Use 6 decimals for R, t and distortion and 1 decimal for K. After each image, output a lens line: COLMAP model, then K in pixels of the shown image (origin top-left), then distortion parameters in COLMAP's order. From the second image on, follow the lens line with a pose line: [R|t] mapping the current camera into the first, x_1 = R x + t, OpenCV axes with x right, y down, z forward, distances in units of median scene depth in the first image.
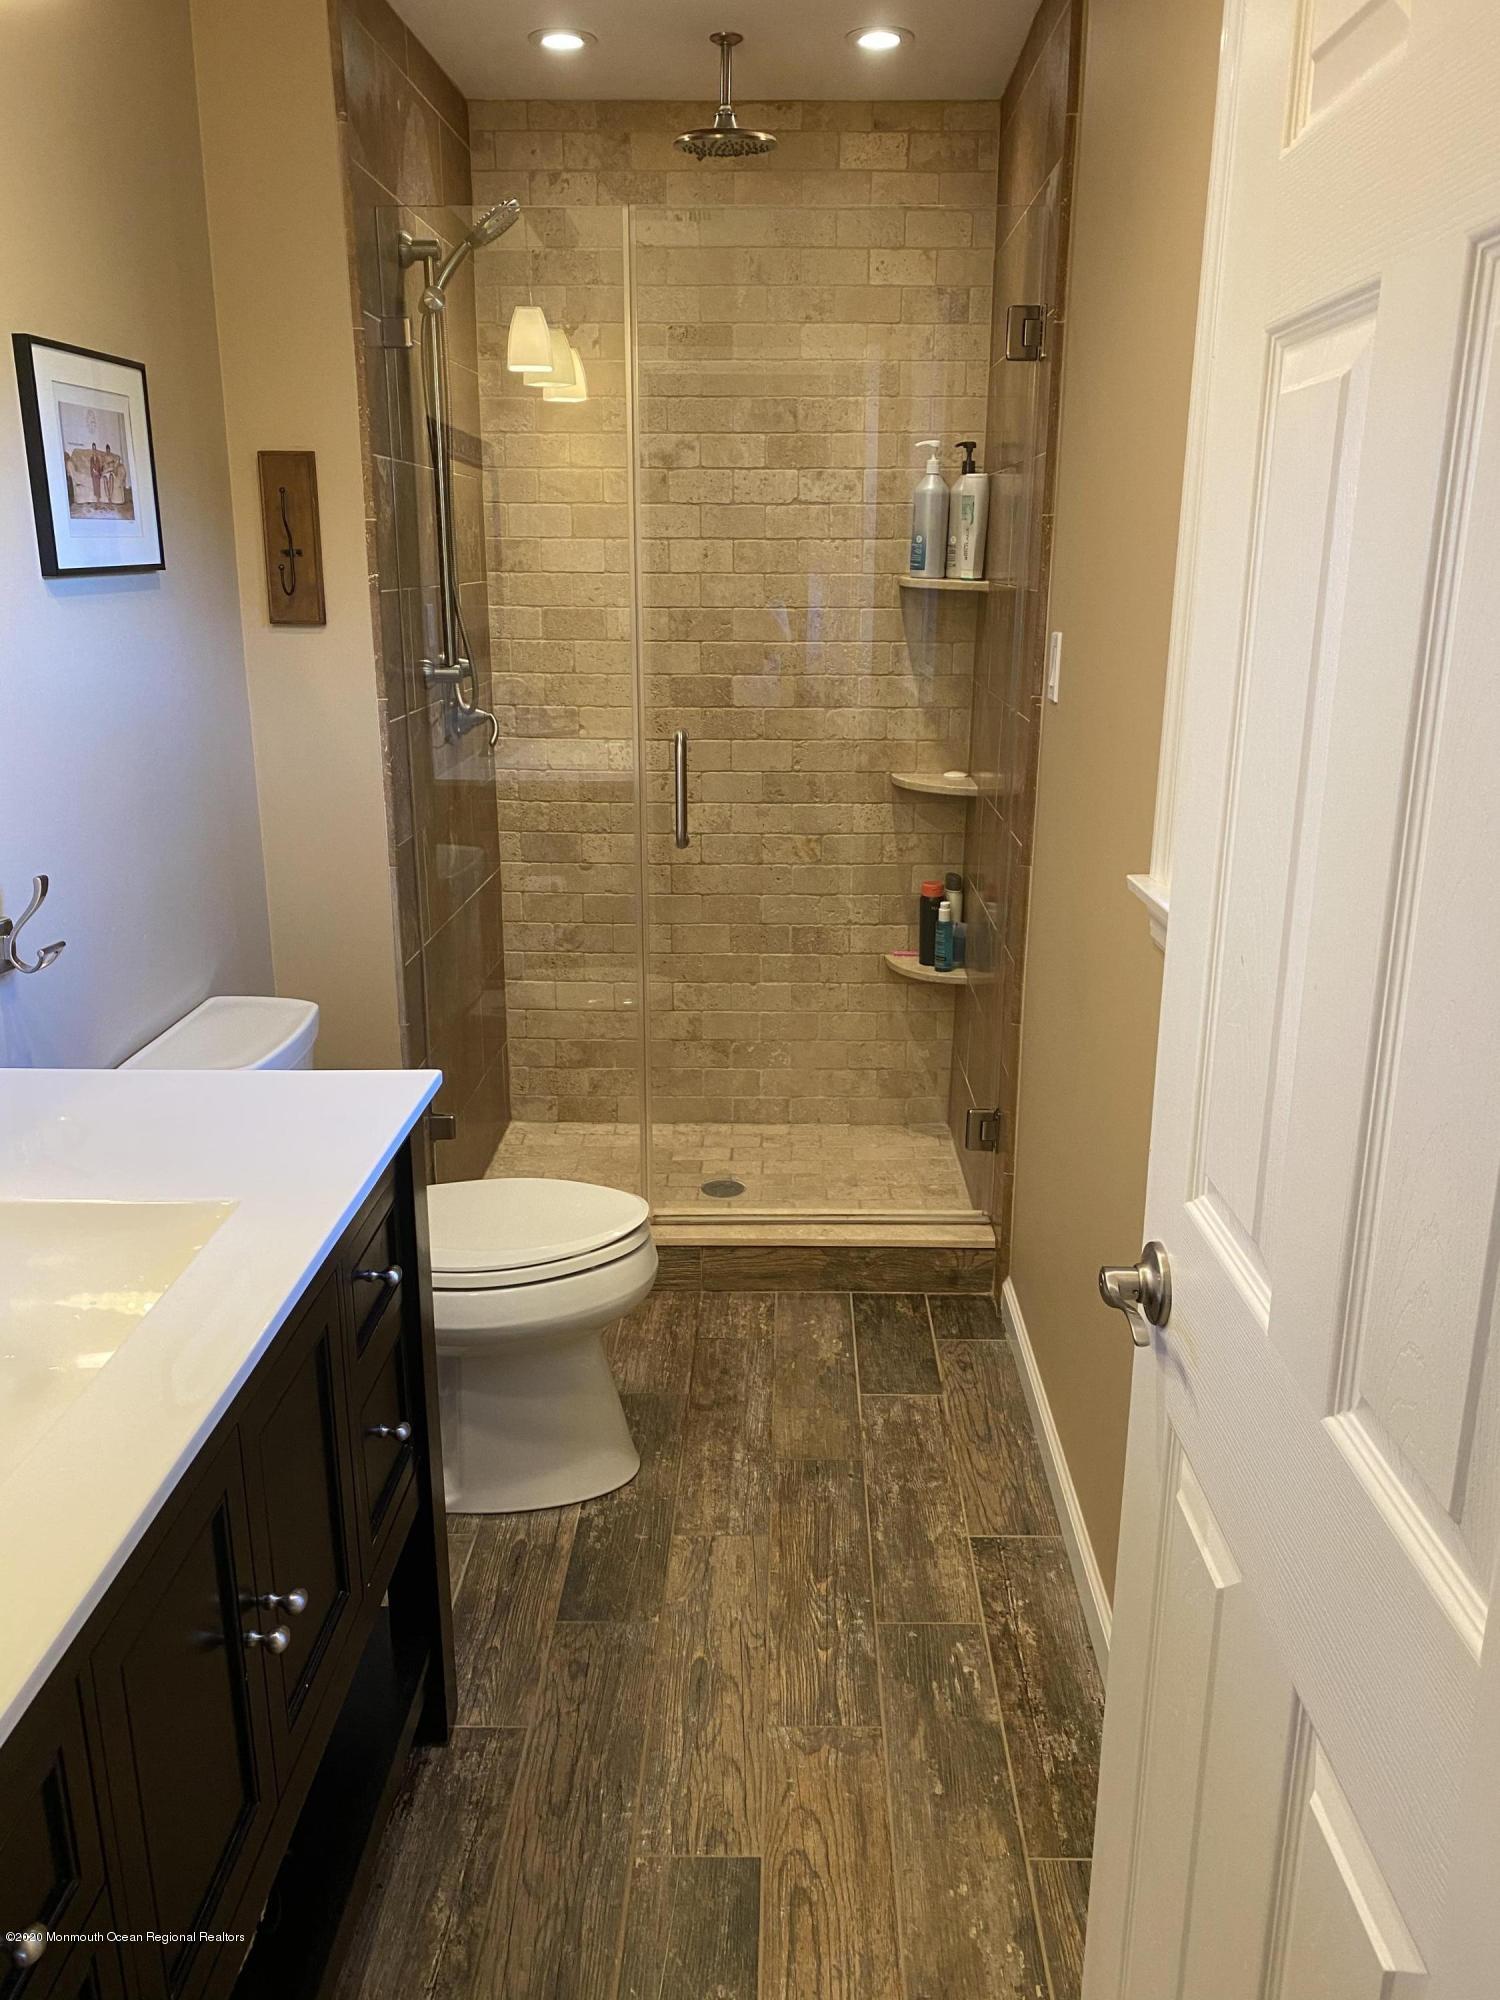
lens RADIAL K [[1516.6, 0, 759.3], [0, 1516.6, 1033.6], [0, 0, 1]] dist [0.024276, -0.025851]
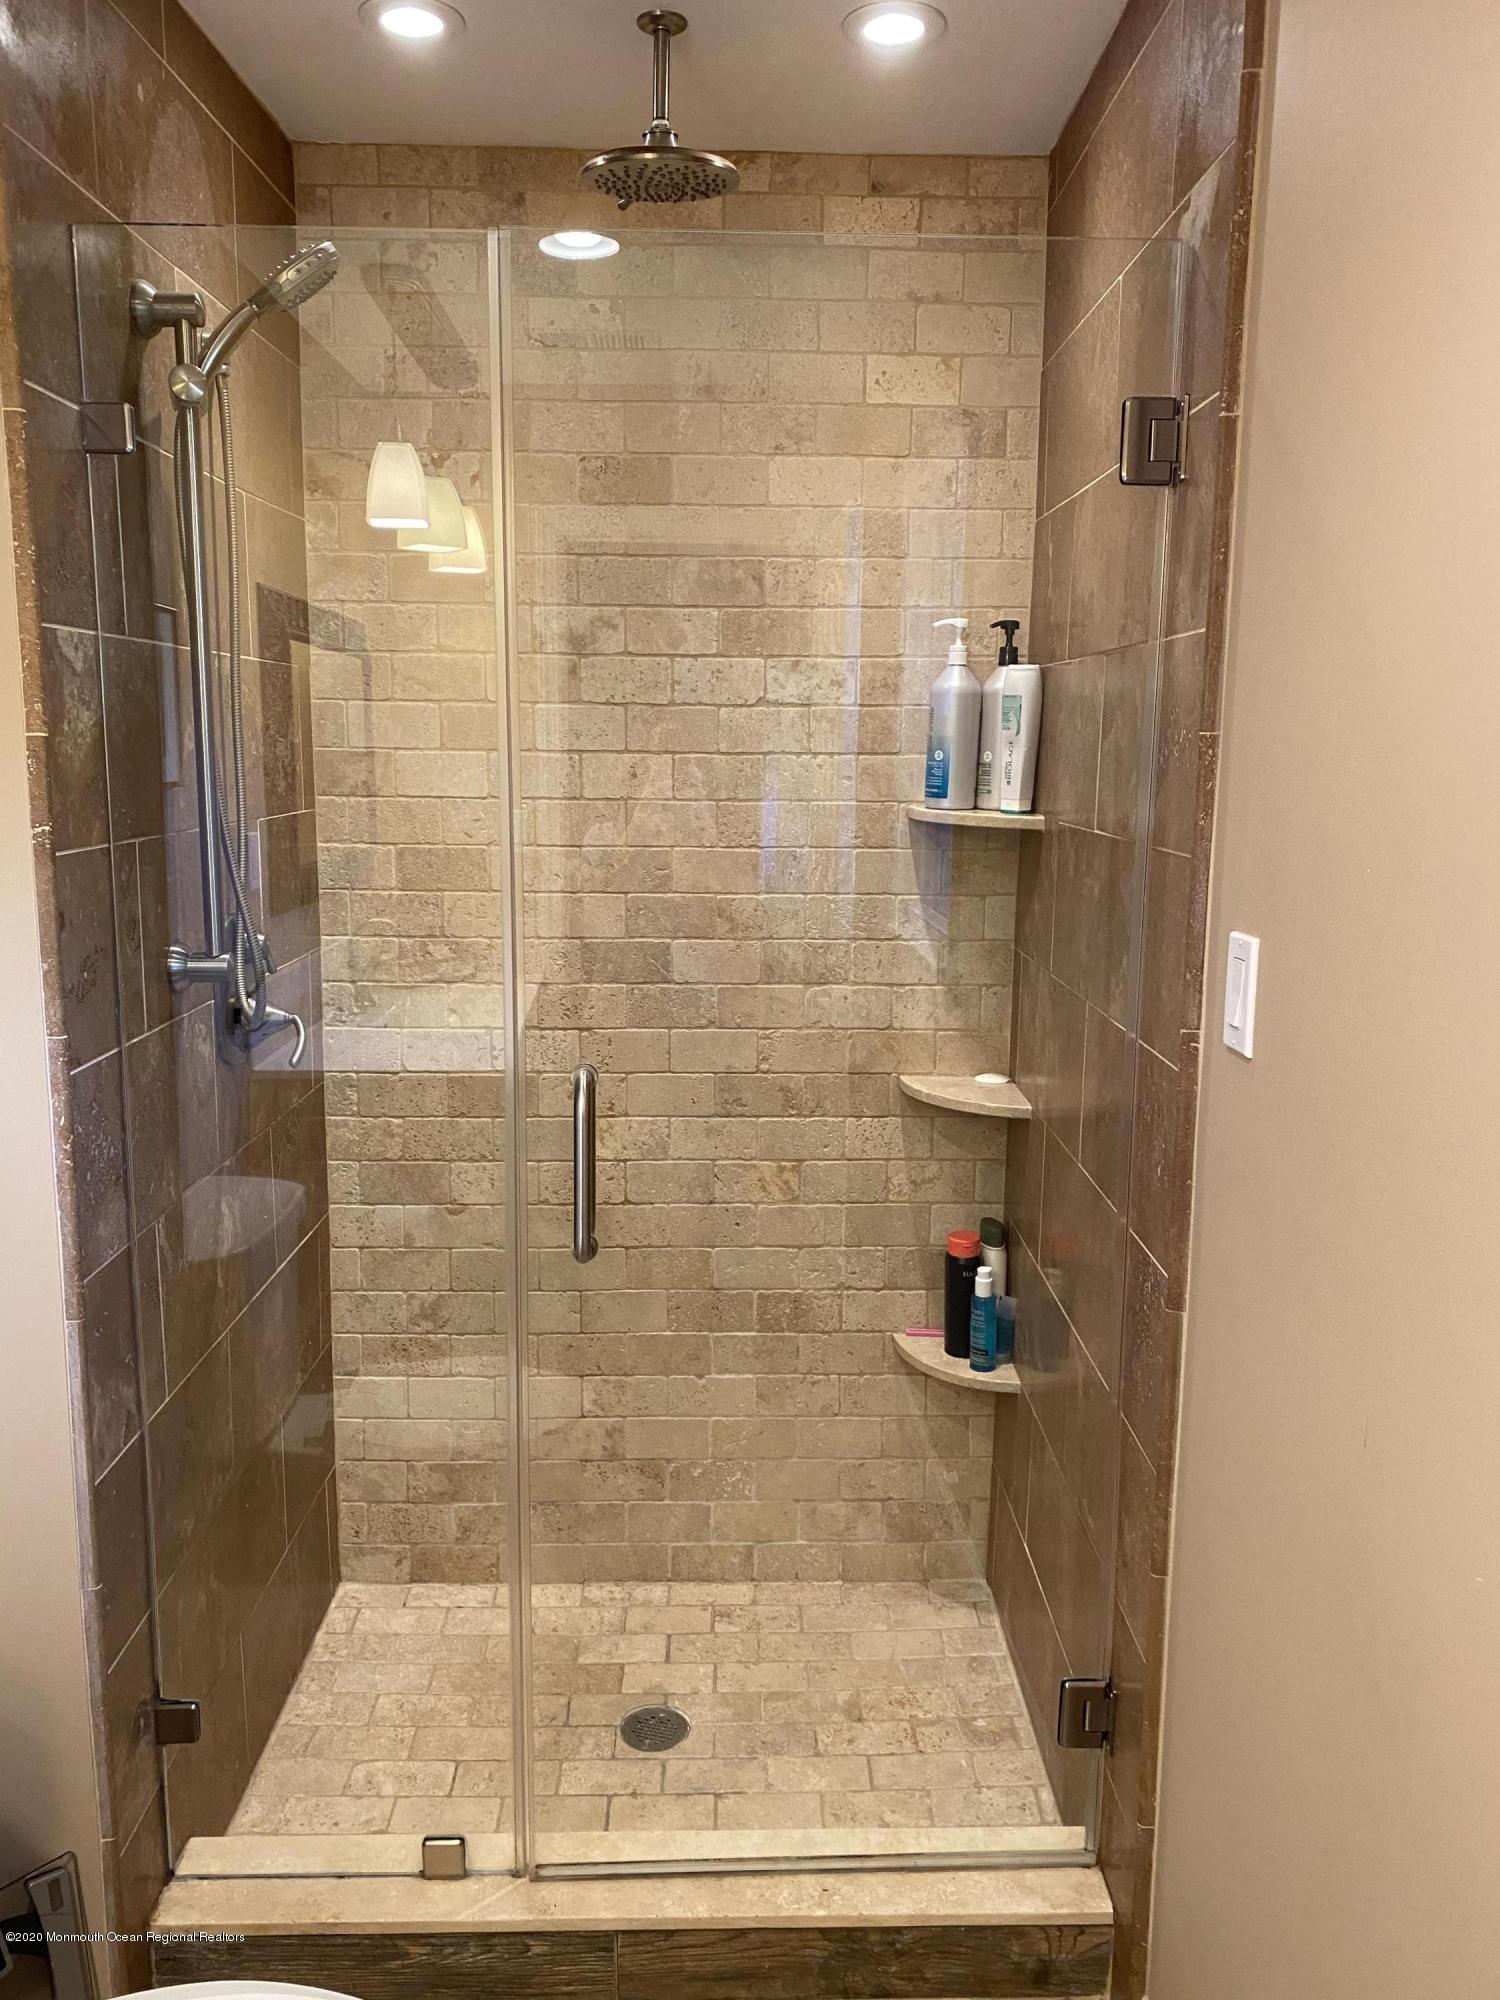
lens RADIAL K [[1516.6, 0, 753.4], [0, 1516.6, 1018.5], [0, 0, 1]] dist [0.024276, -0.025851]
pose [[0.999322, -0.000851, 0.036814, -0.005670], [0.005327, 0.992558, -0.121658, -0.120002], [-0.036436, 0.121772, 0.991889, 0.326552]]
